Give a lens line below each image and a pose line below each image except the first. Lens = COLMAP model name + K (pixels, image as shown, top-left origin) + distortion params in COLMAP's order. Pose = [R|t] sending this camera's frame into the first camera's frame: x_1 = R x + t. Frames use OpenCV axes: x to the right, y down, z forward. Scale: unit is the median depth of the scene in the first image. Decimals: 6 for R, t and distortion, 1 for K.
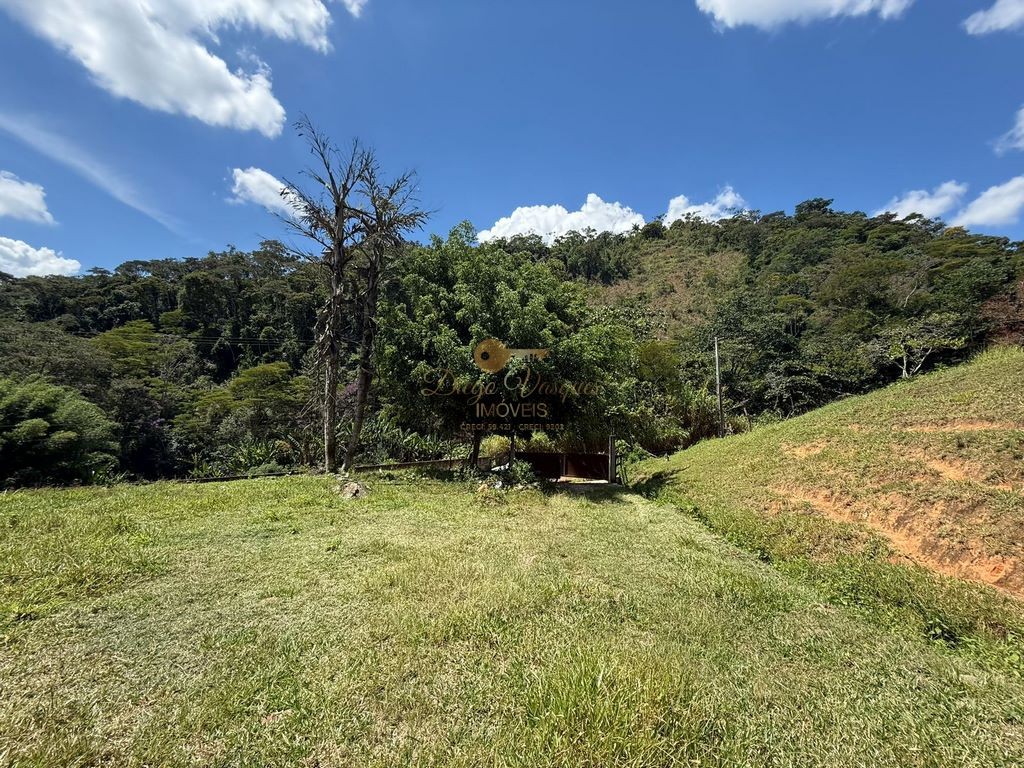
lens RADIAL K [[405.2, 0, 514.0], [0, 405.2, 383.9], [0, 0, 1]] dist [-0.001808, -0.000246]
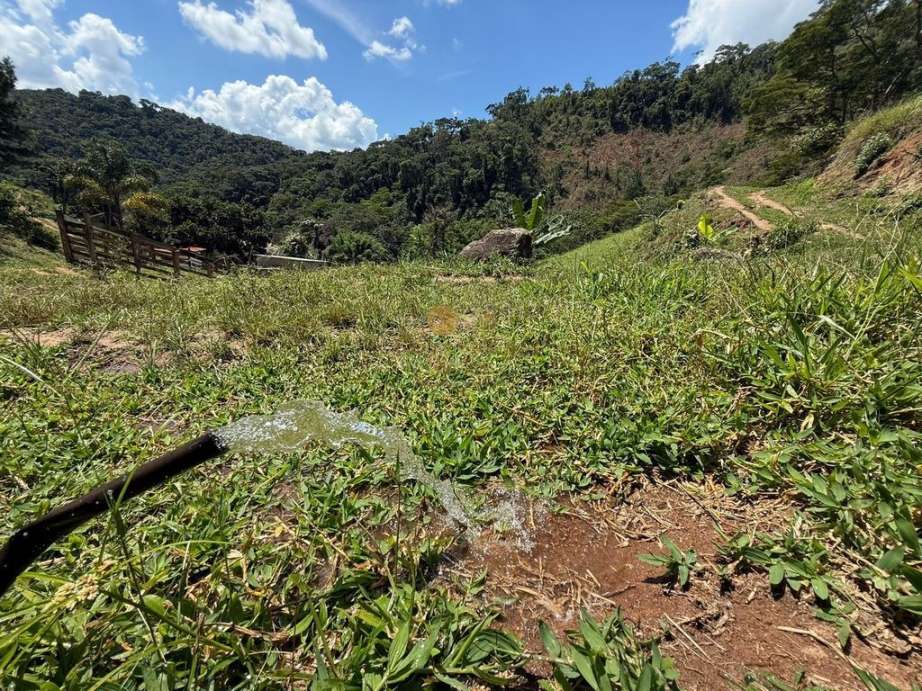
lens RADIAL K [[364.9, 0, 462.8], [0, 364.9, 345.4], [0, 0, 1]] dist [-0.001808, -0.000246]
pose [[0.866918, 0.199236, -0.456901, 0.373278], [-0.016374, 0.927530, 0.373389, -0.121029], [0.498182, -0.316216, 0.807355, -0.484710]]
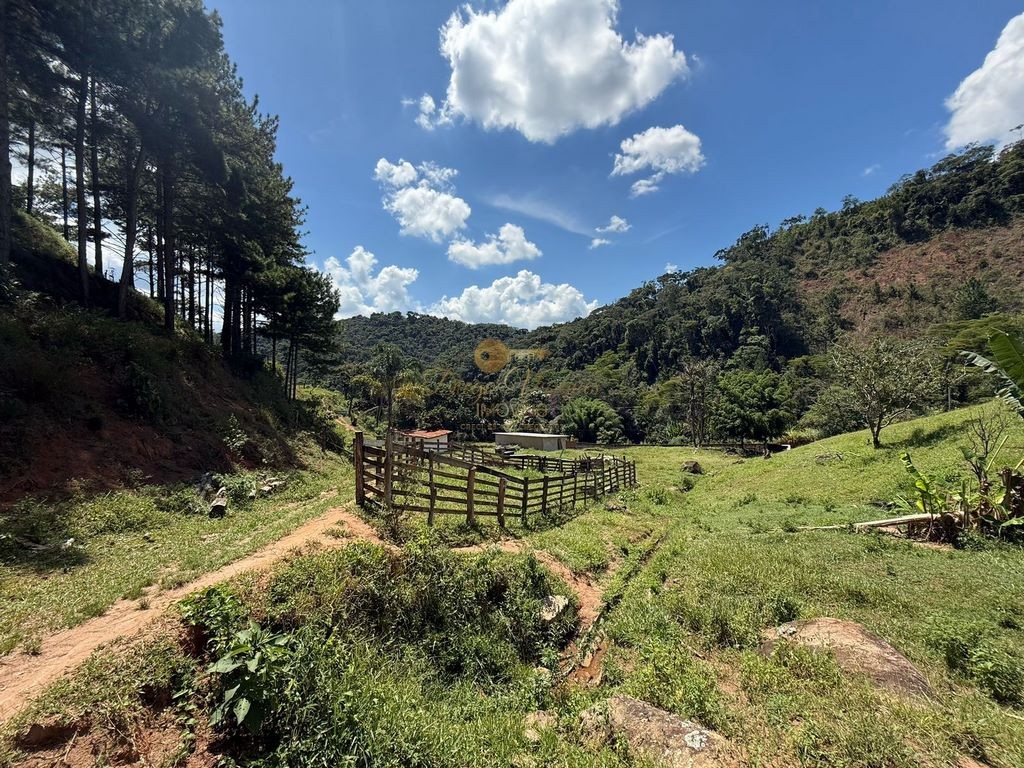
lens RADIAL K [[406.6, 0, 514.7], [0, 406.6, 384.4], [0, 0, 1]] dist [-0.006386, 0.000809]
pose [[0.598769, -0.036282, -0.800099, 0.293850], [0.109718, 0.993271, 0.037068, -0.126531], [0.793371, -0.109980, 0.598721, -0.467844]]
